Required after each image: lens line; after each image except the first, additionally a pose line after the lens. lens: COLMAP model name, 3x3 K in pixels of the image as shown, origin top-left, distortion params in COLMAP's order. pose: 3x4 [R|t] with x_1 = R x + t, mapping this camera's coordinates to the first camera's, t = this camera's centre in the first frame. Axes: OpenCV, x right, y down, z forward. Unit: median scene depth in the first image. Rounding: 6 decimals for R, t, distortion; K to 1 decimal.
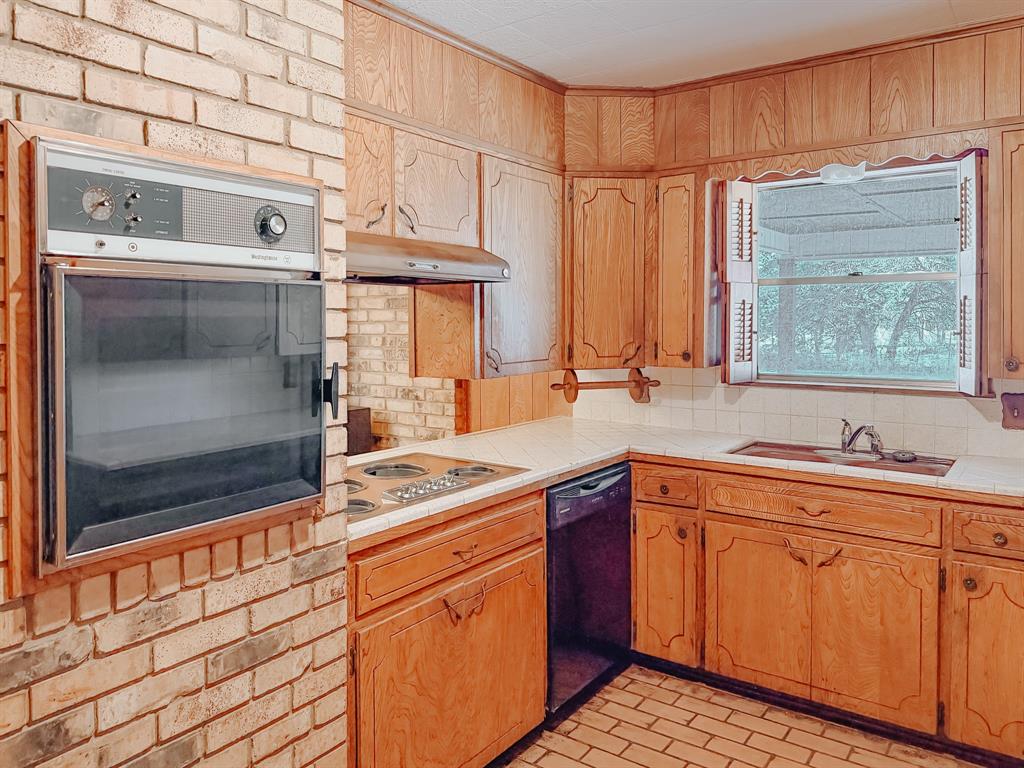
lens RADIAL K [[728.2, 0, 503.8], [0, 728.2, 380.5], [0, 0, 1]] dist [0.086890, -0.108633]
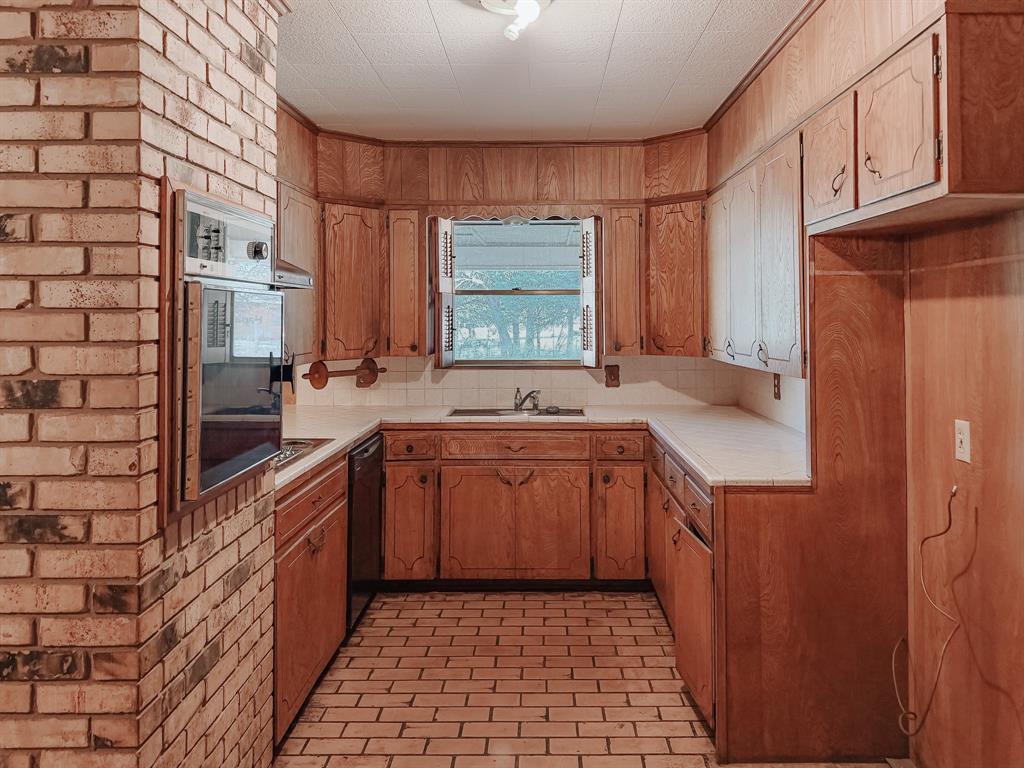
lens RADIAL K [[728.2, 0, 508.6], [0, 728.2, 384.7], [0, 0, 1]] dist [0.086890, -0.108633]
pose [[0.830298, -0.051236, 0.554960, -0.370222], [0.047329, 0.998650, 0.021389, 0.014659], [-0.555306, 0.008507, 0.831602, -0.199451]]
